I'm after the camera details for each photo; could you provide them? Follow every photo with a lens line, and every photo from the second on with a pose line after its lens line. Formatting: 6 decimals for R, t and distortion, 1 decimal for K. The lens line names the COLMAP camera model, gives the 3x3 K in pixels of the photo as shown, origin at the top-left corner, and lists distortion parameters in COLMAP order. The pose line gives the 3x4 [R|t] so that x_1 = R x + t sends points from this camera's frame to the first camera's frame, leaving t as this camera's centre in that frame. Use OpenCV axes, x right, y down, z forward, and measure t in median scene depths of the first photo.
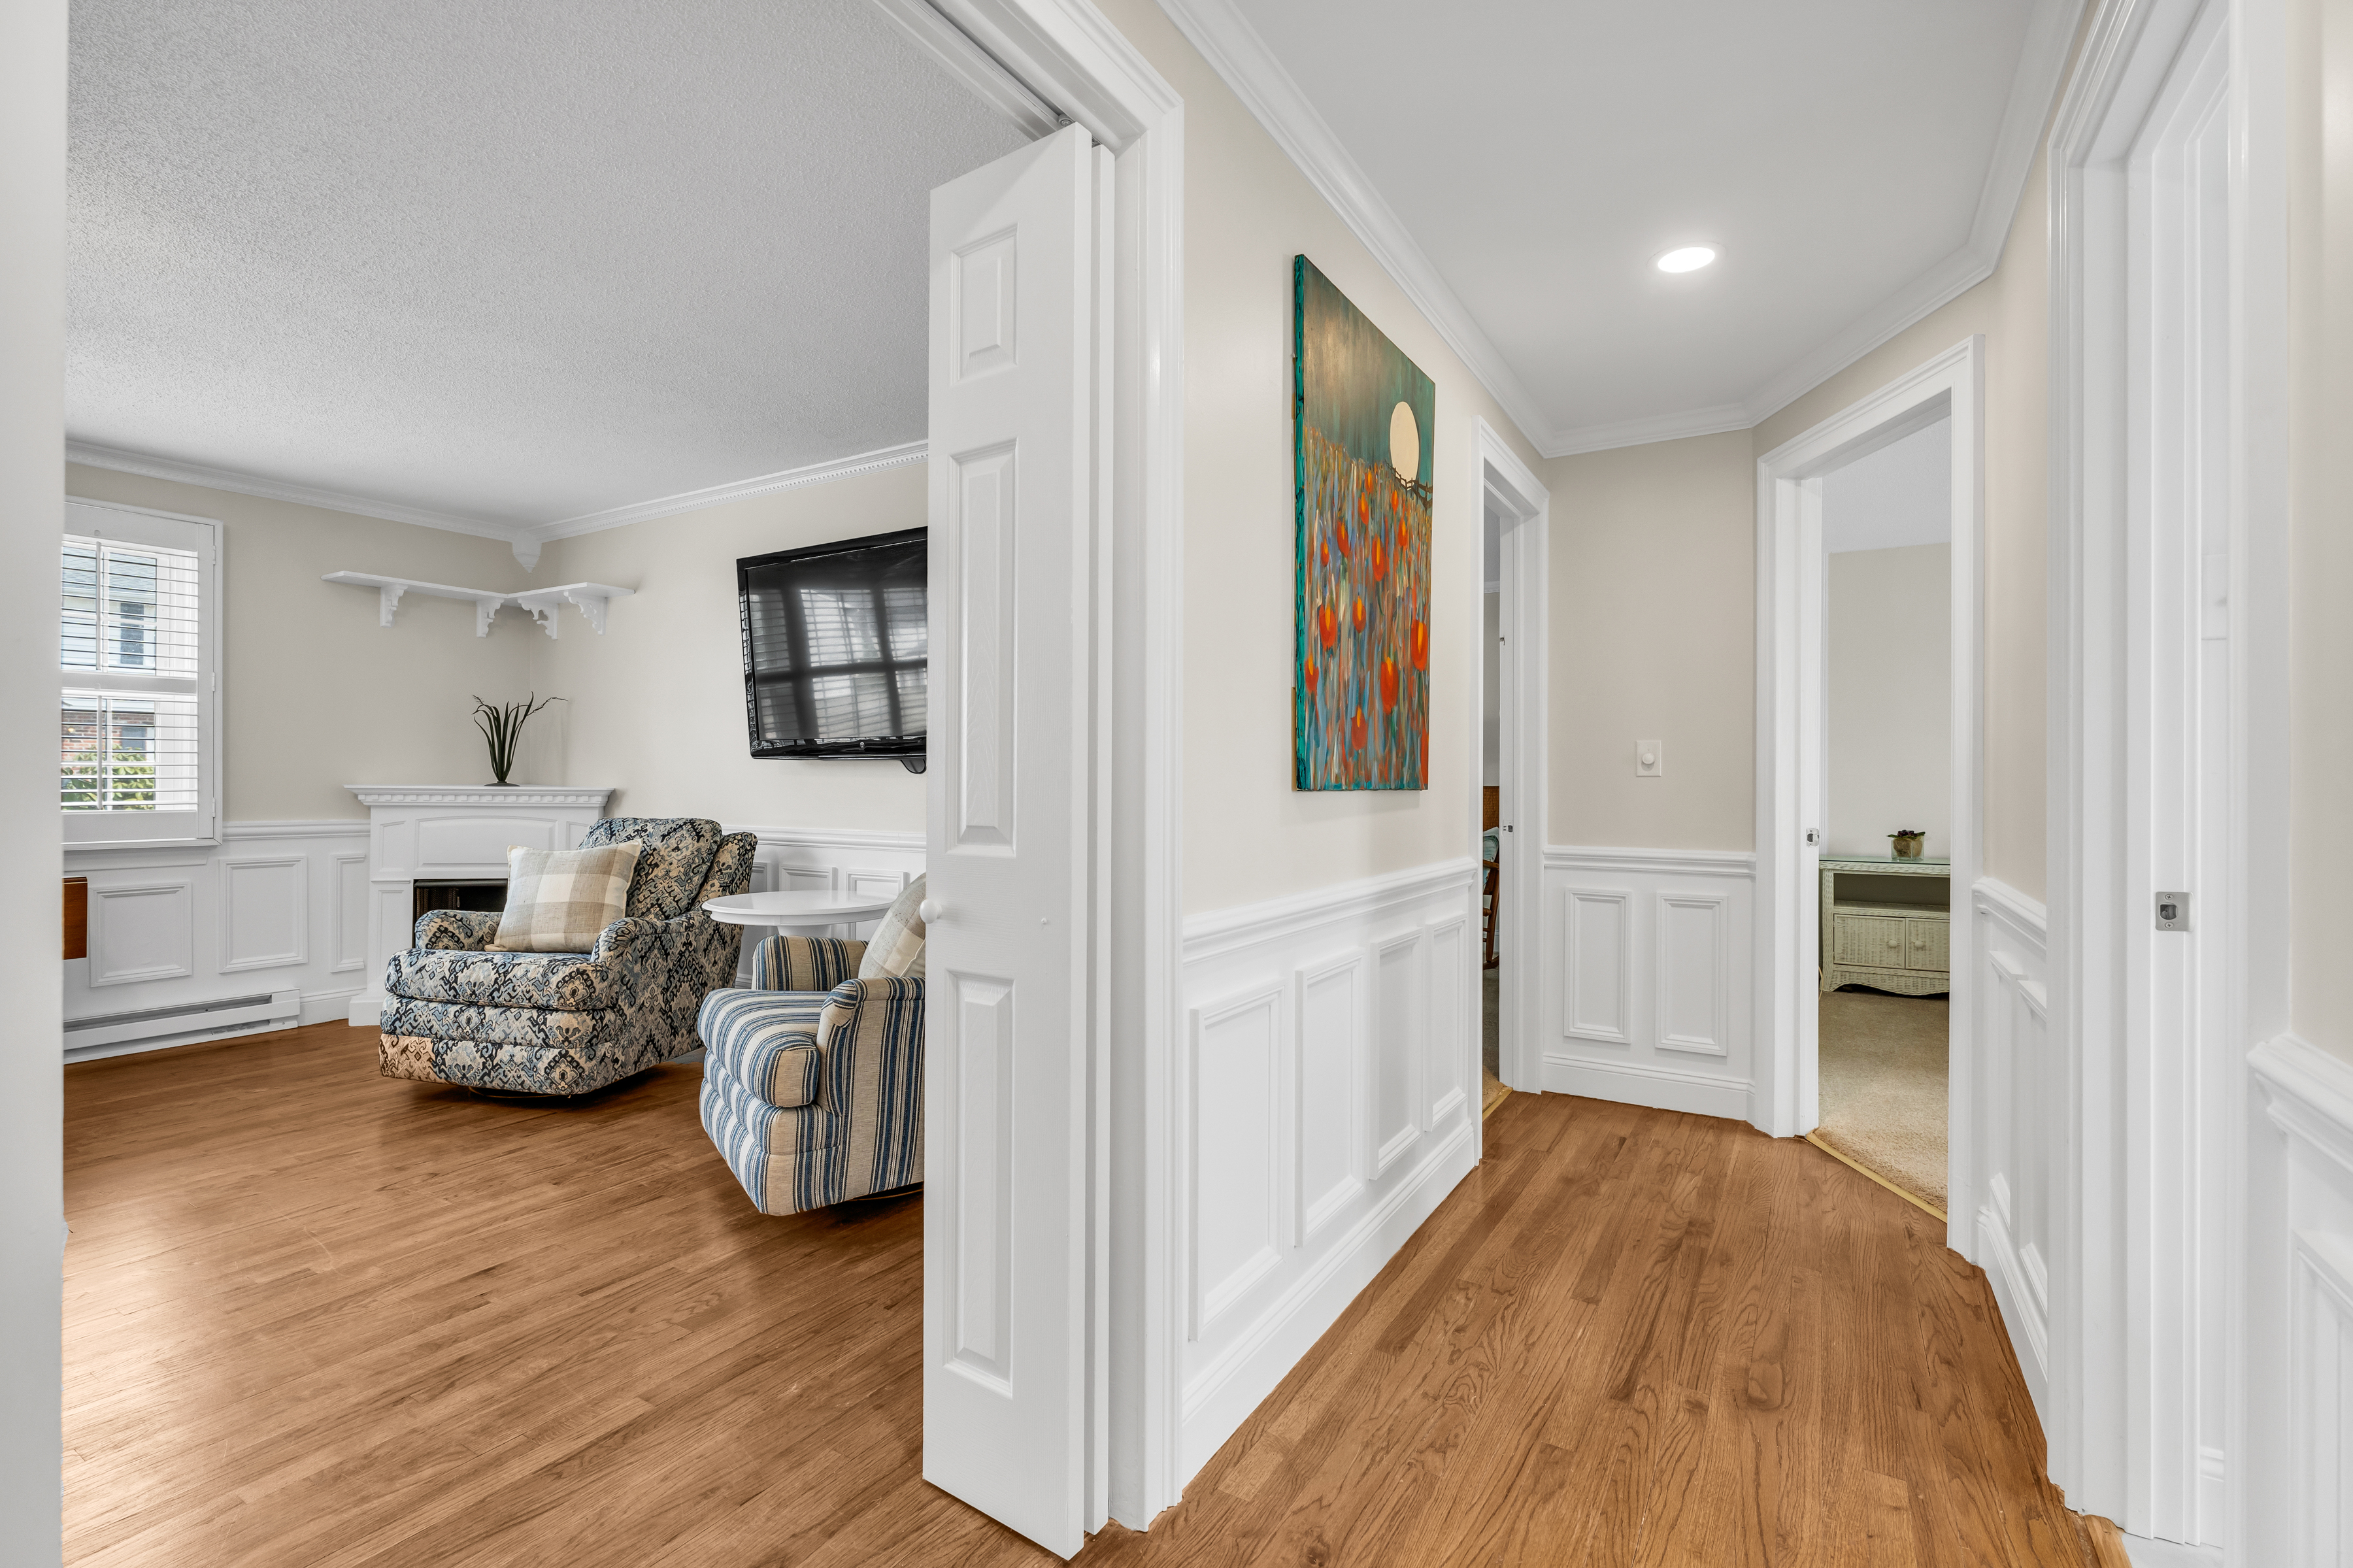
lens RADIAL K [[1047.1, 0, 1176.5], [0, 1047.1, 784.0], [0, 0, 1]] dist [-0.004792, -0.000198]
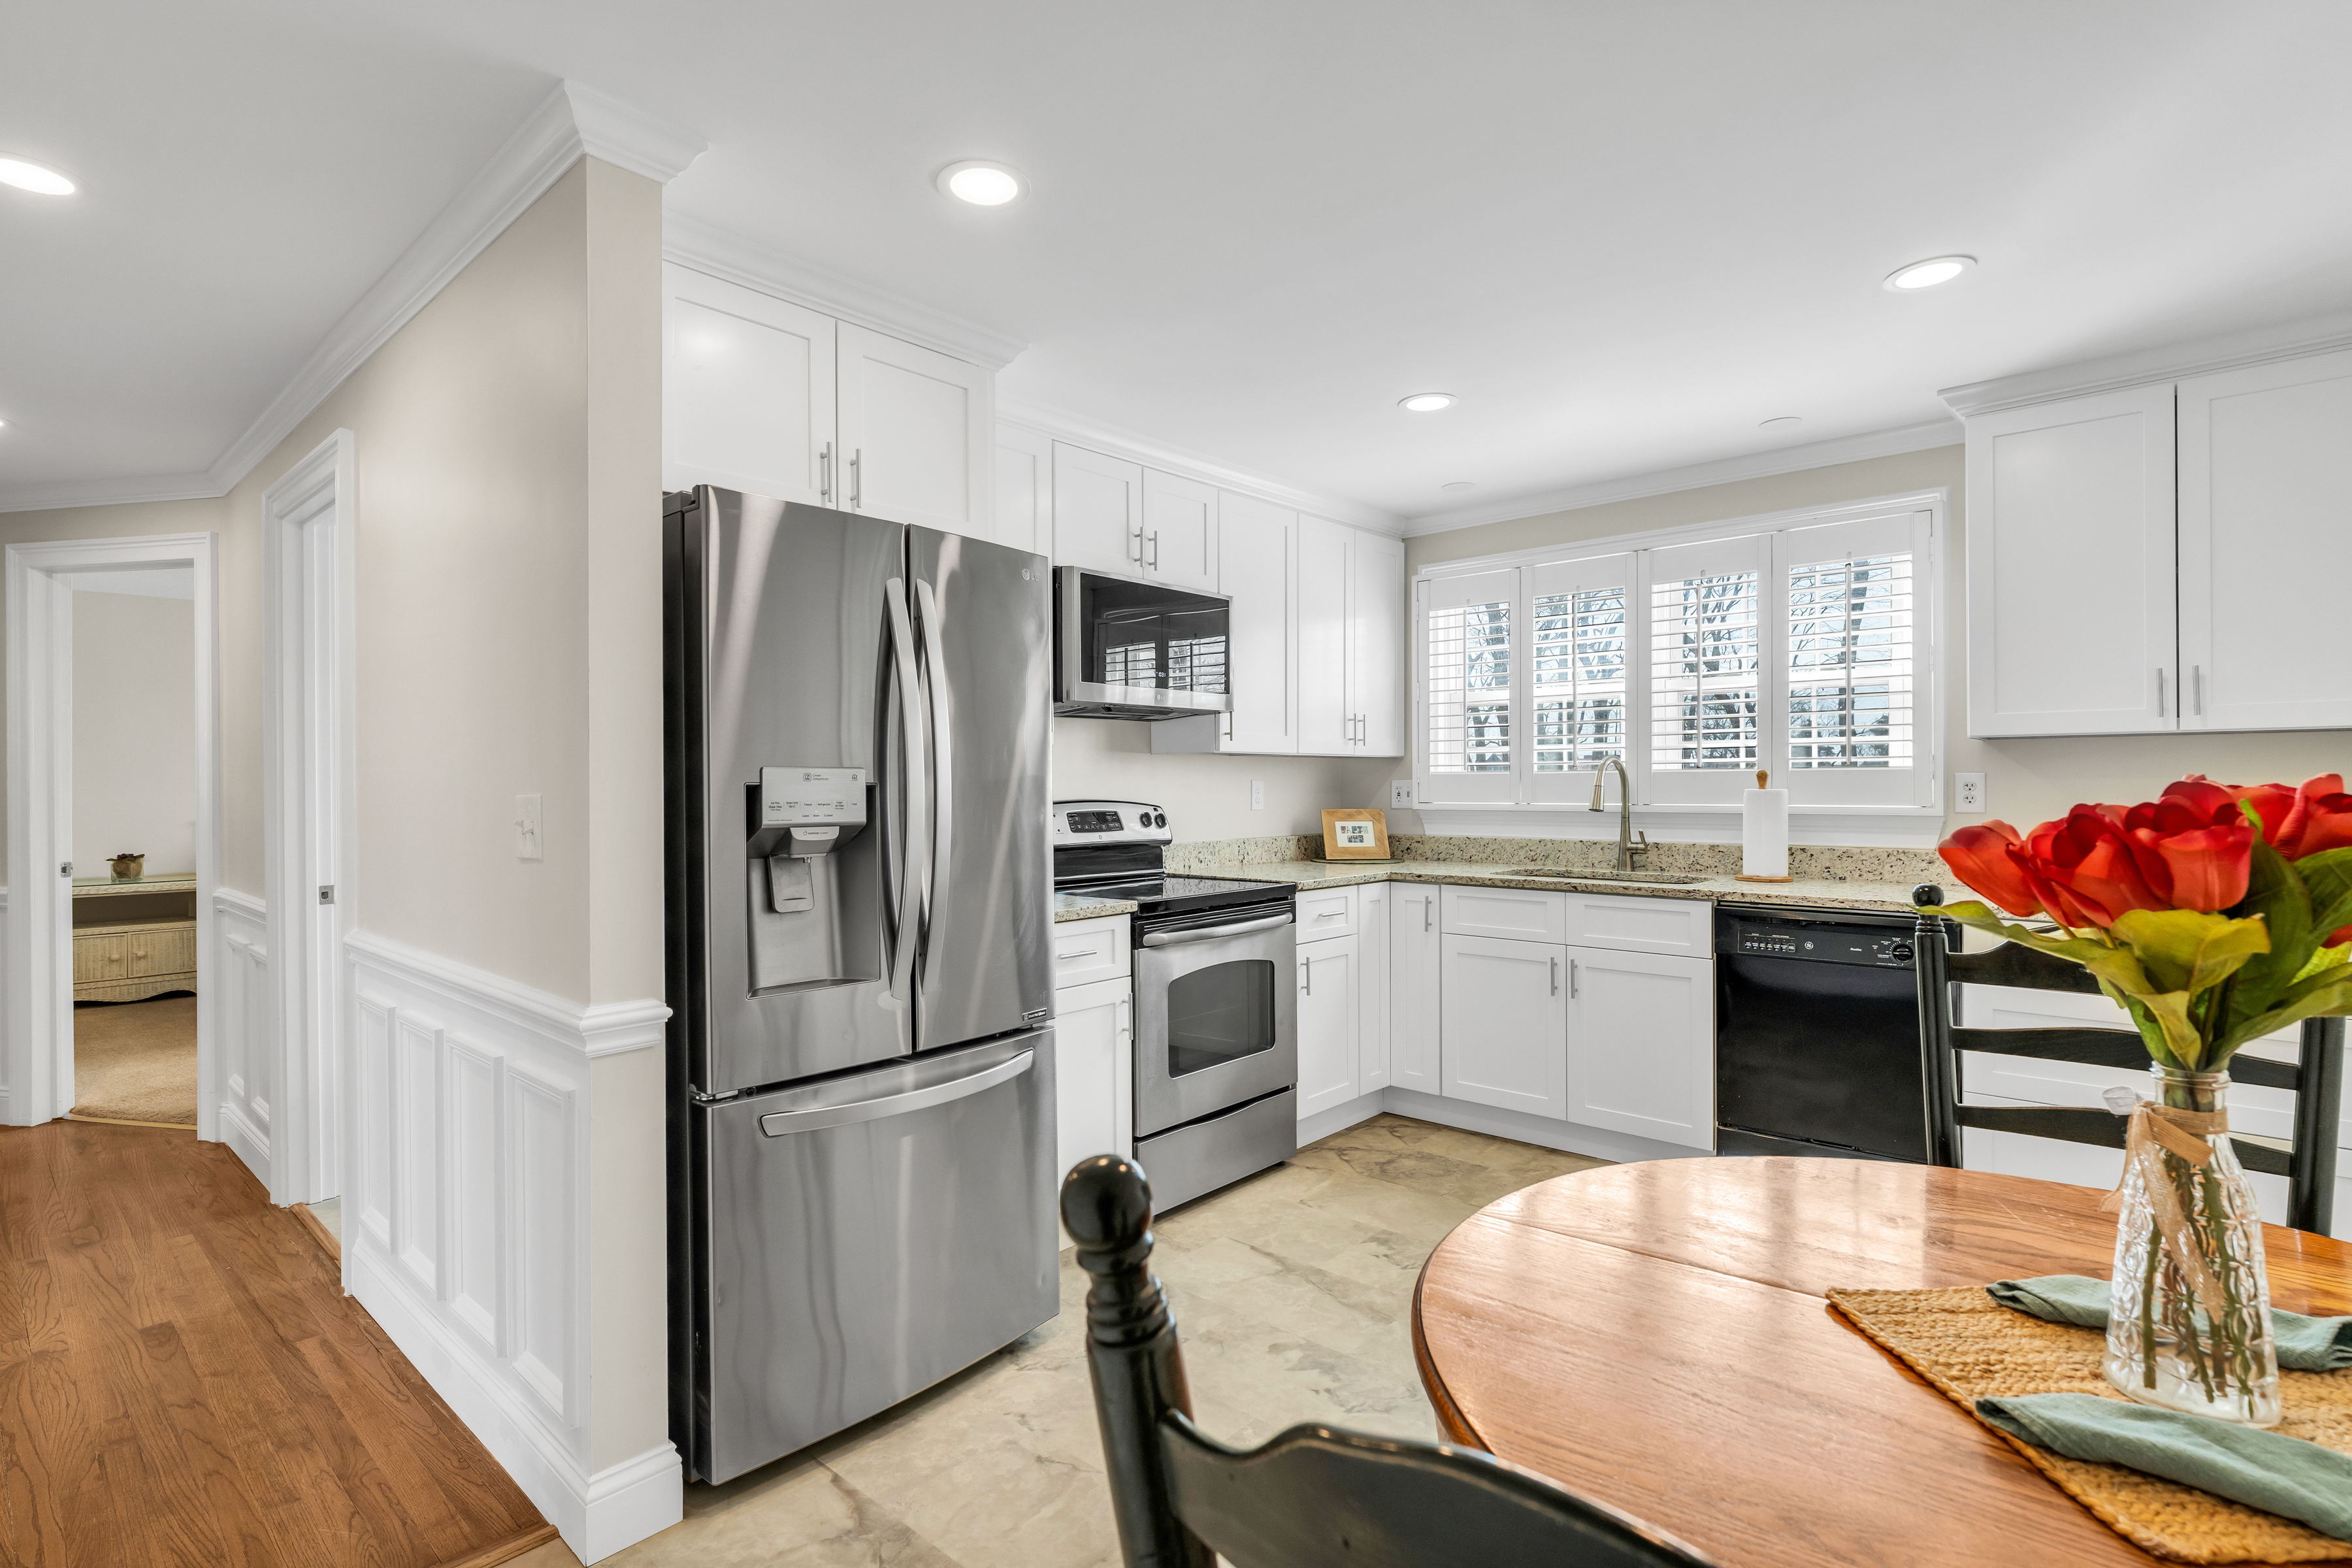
lens RADIAL K [[1133.3, 0, 1176.0], [0, 1133.3, 784.0], [0, 0, 1]] dist [-0.000305, 0.001464]
pose [[0.183287, -0.006794, 0.983036, -0.407137], [0.006398, 0.999963, 0.005718, -0.042947], [-0.983039, 0.005242, 0.183324, -0.460591]]
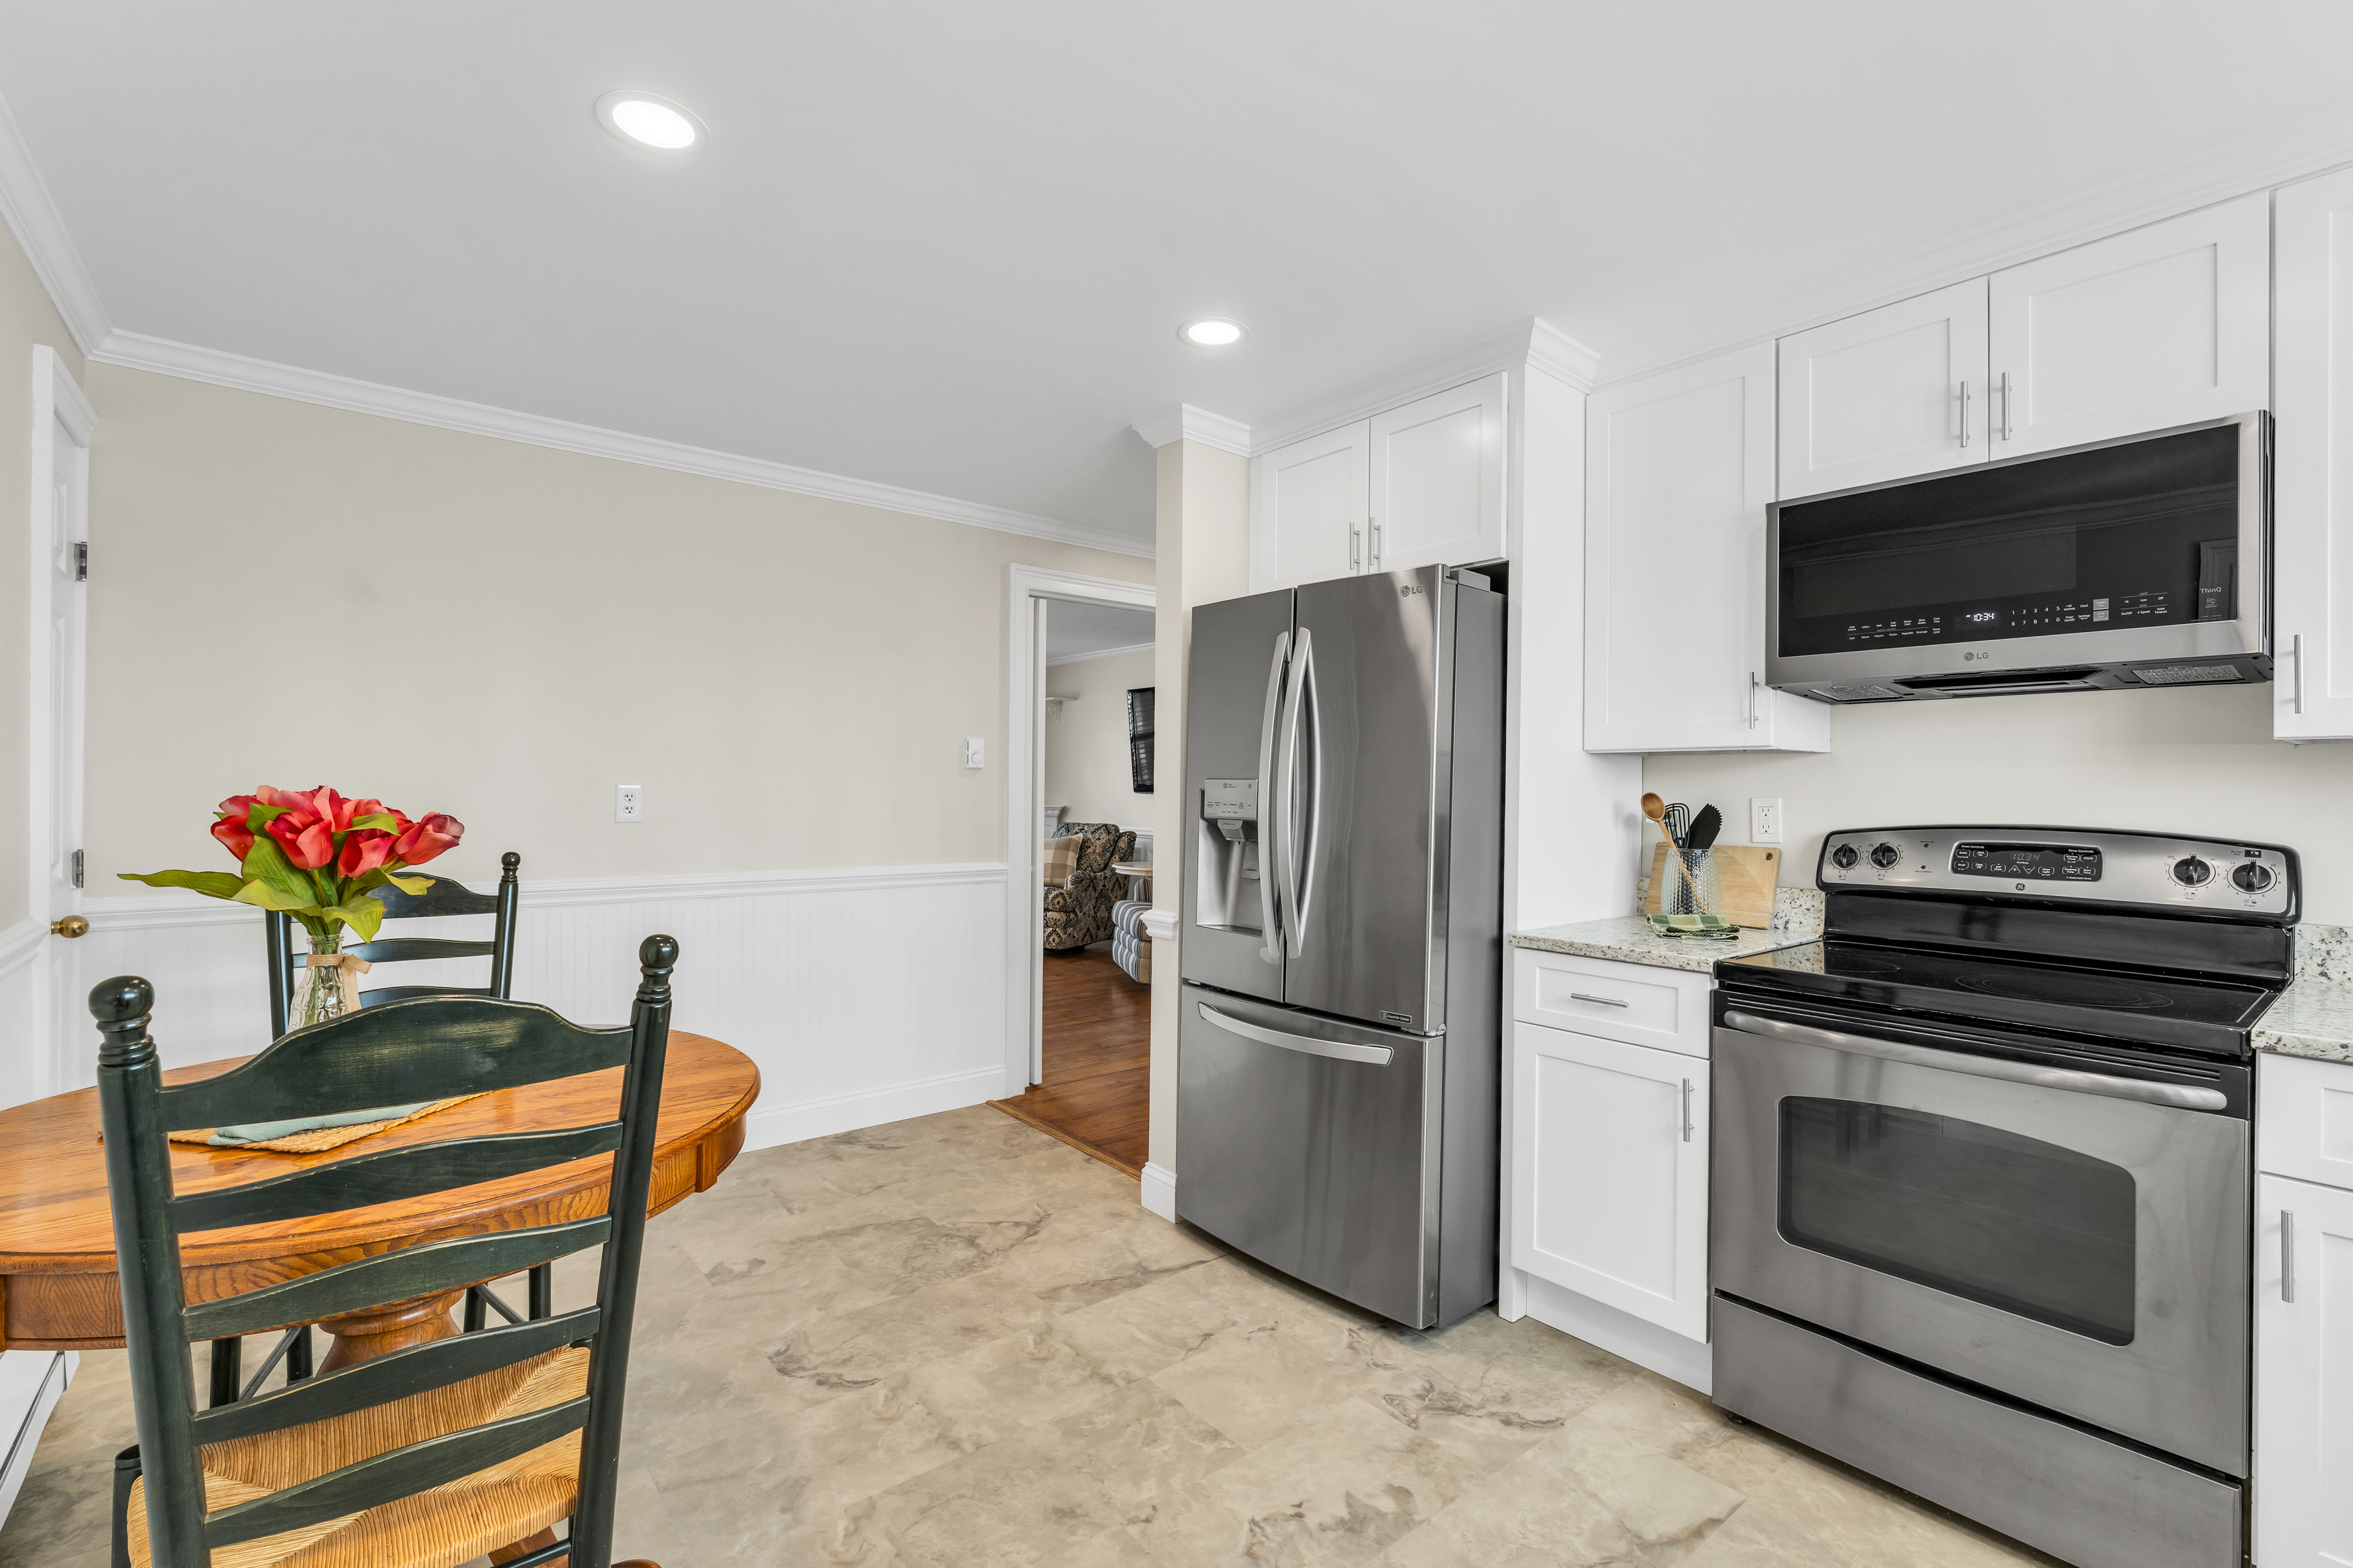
lens RADIAL K [[1047.1, 0, 1176.5], [0, 1047.1, 784.0], [0, 0, 1]] dist [-0.004792, -0.000198]
pose [[0.941517, 0.002572, -0.336955, 0.375243], [-0.003430, 0.999992, -0.001952, -0.043968], [0.336947, 0.002993, 0.941519, -0.932300]]
